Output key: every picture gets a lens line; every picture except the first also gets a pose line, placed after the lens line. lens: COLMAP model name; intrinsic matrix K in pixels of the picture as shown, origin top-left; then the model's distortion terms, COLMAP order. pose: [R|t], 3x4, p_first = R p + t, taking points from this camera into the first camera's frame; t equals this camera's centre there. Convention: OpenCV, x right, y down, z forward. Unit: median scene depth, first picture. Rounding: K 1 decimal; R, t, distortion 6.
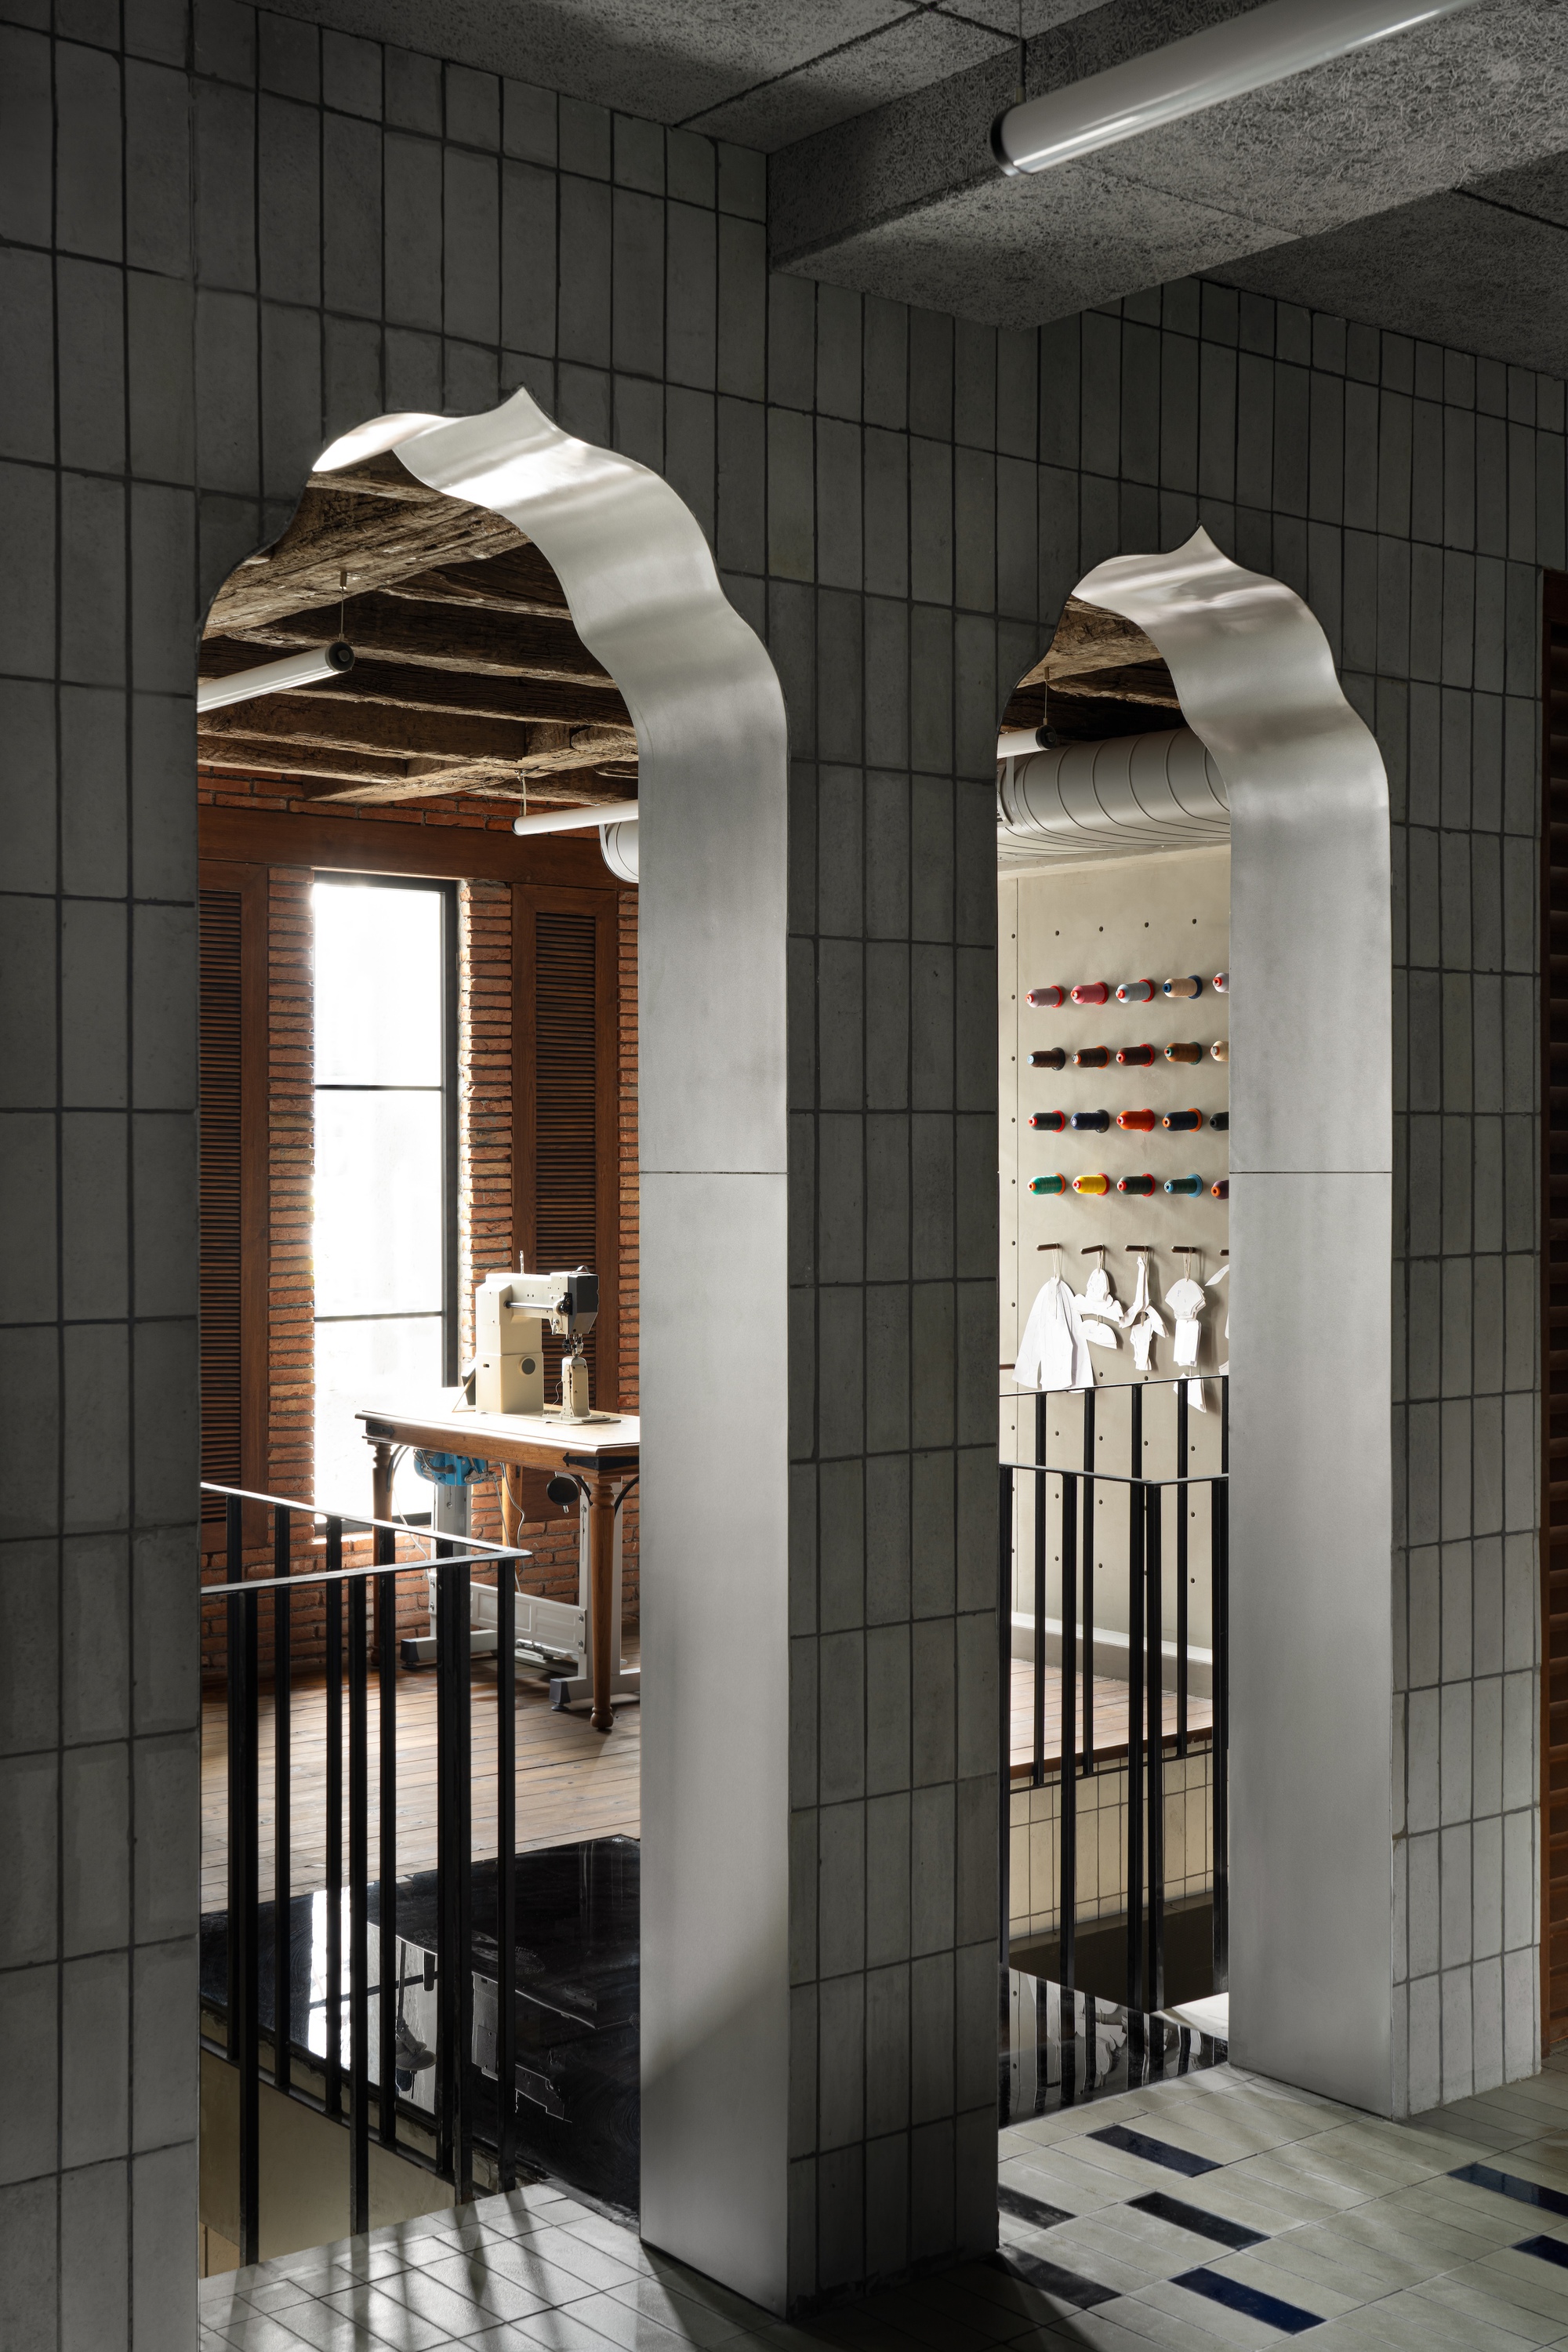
lens RADIAL K [[2725.5, 0, 784.0], [0, 2725.5, 1176.0], [0, 0, 1]] dist [-0.009436, 0.023786]
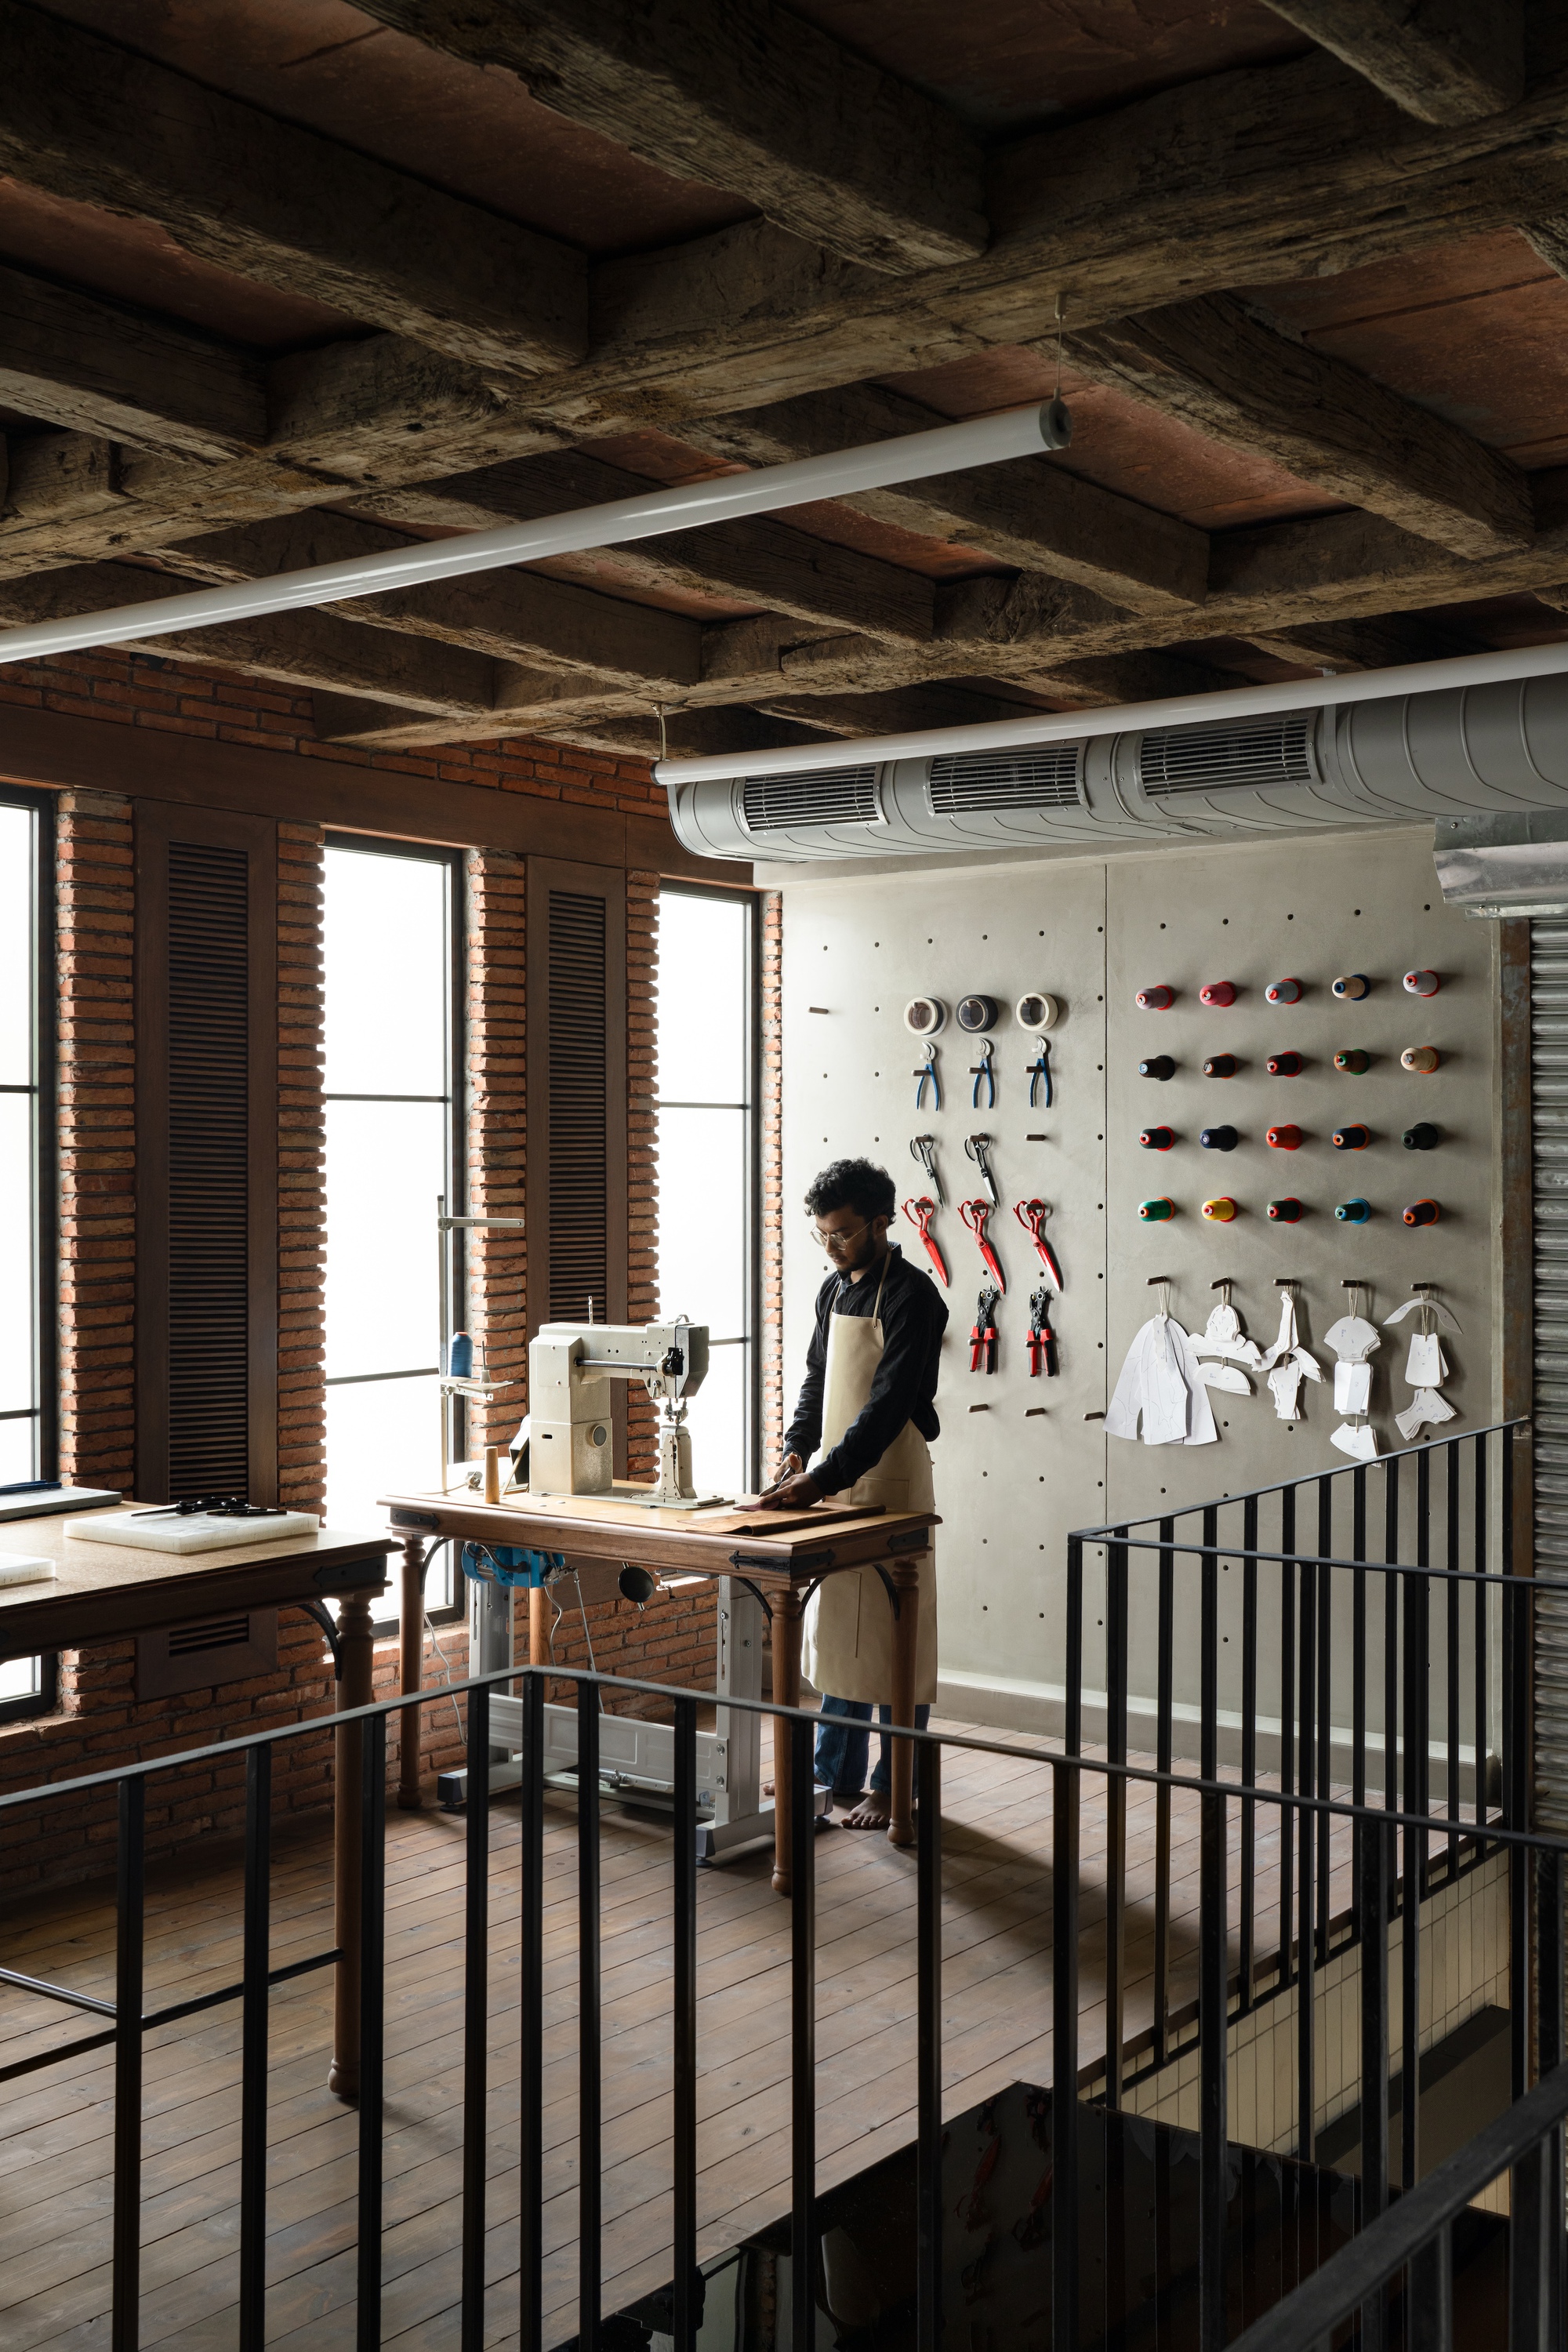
lens RADIAL K [[2417.1, 0, 784.0], [0, 2417.1, 1176.0], [0, 0, 1]] dist [-0.008484, -0.001906]
pose [[0.969536, -0.004361, 0.244910, -0.216684], [0.004947, 0.999986, -0.001779, -0.007249], [-0.244899, 0.002937, 0.969544, 0.274429]]
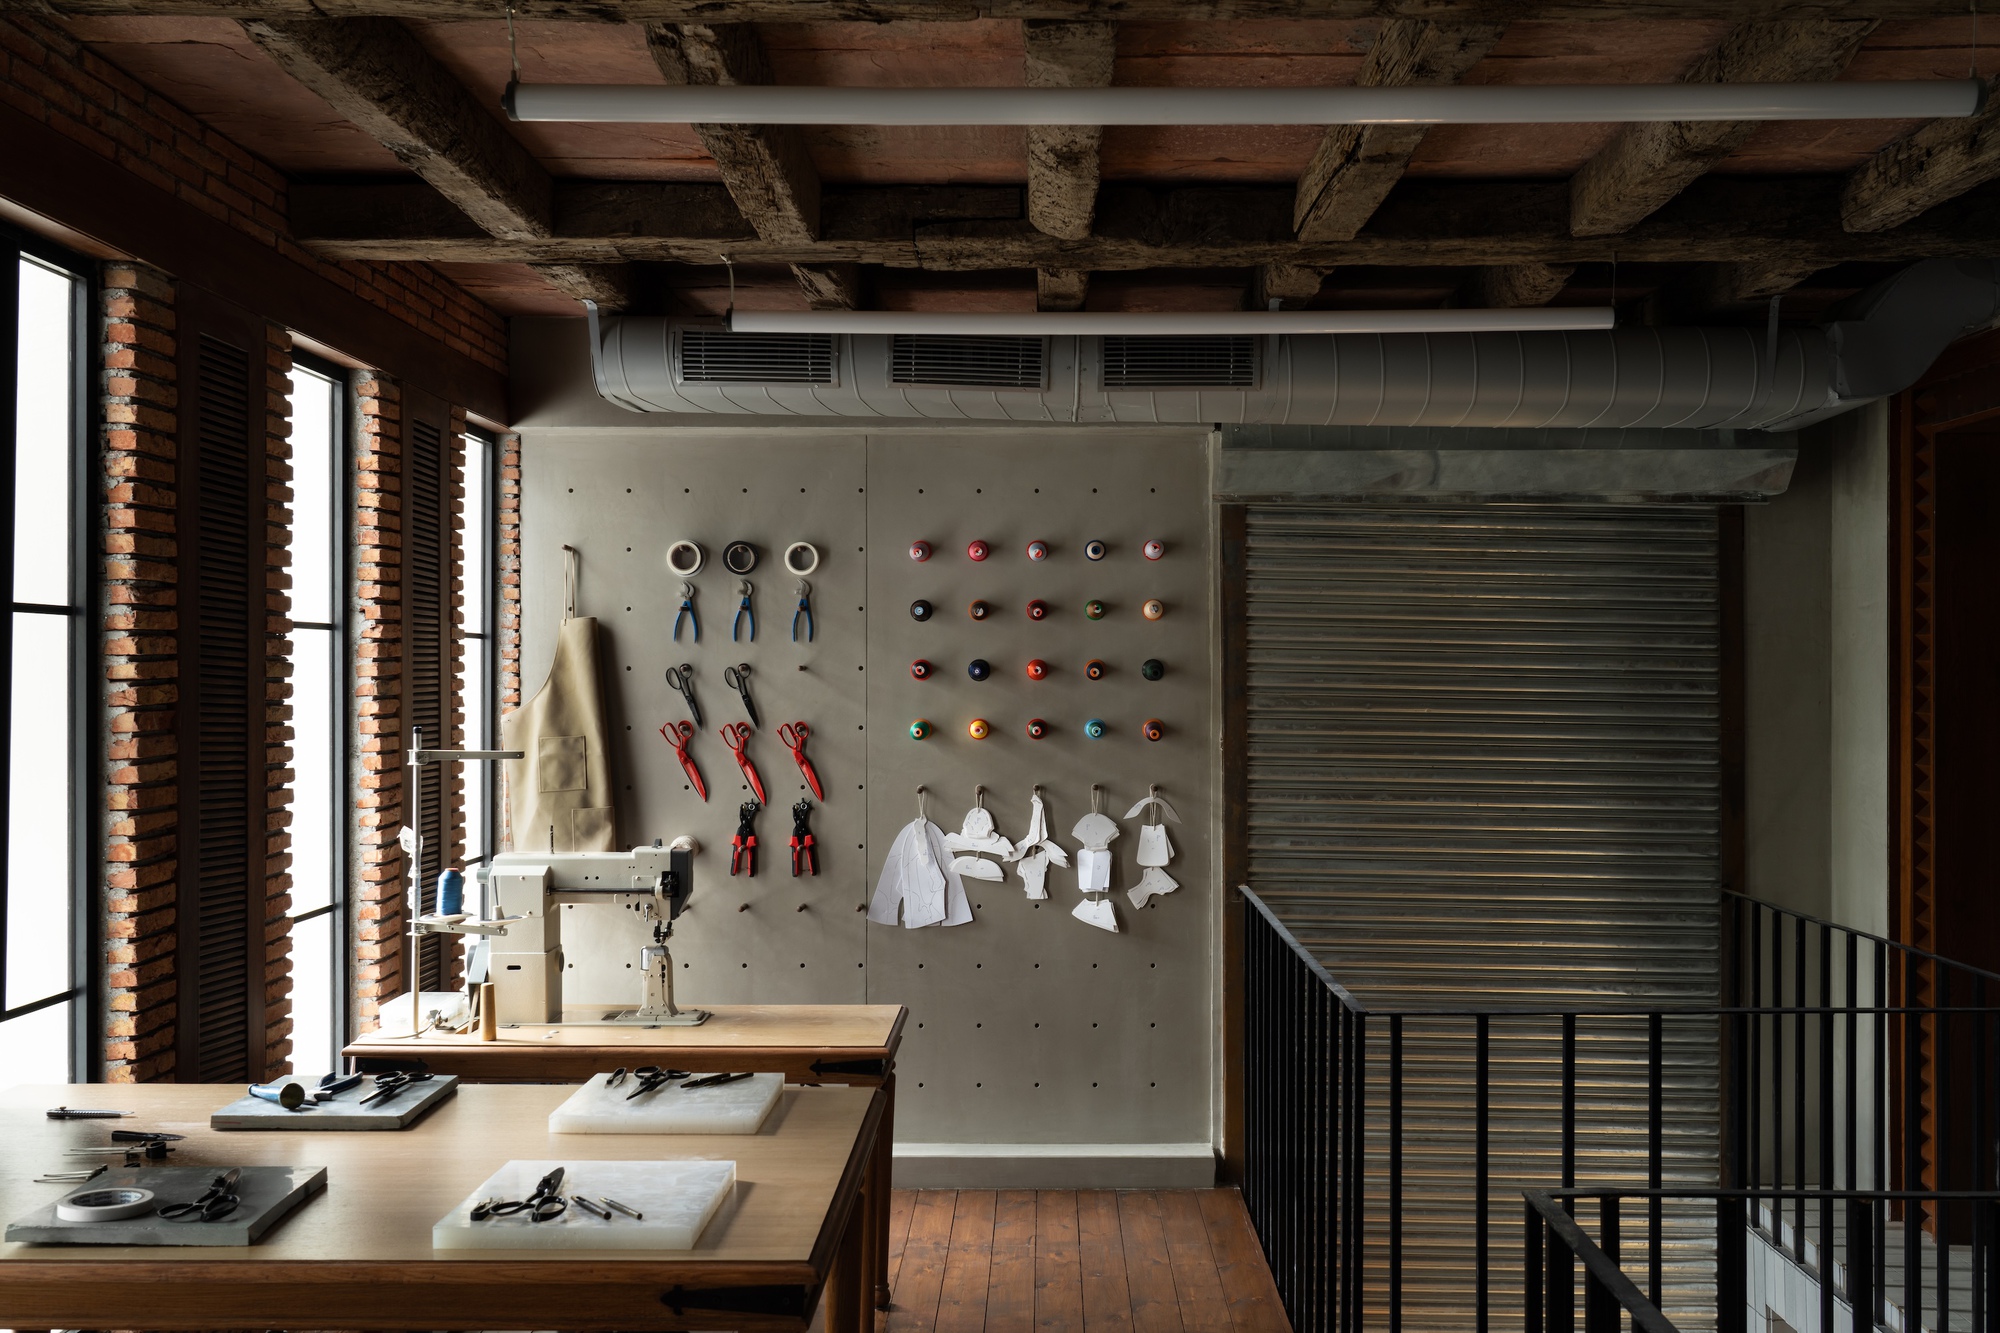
lens RADIAL K [[1919.0, 0, 1063.2], [0, 1919.0, 677.8], [0, 0, 1]] dist [-0.004118, 0.015127]
pose [[0.626211, -0.002297, 0.779651, -0.452515], [0.008221, 0.999960, -0.003658, -0.014030], [-0.779611, 0.008700, 0.626204, 0.505545]]
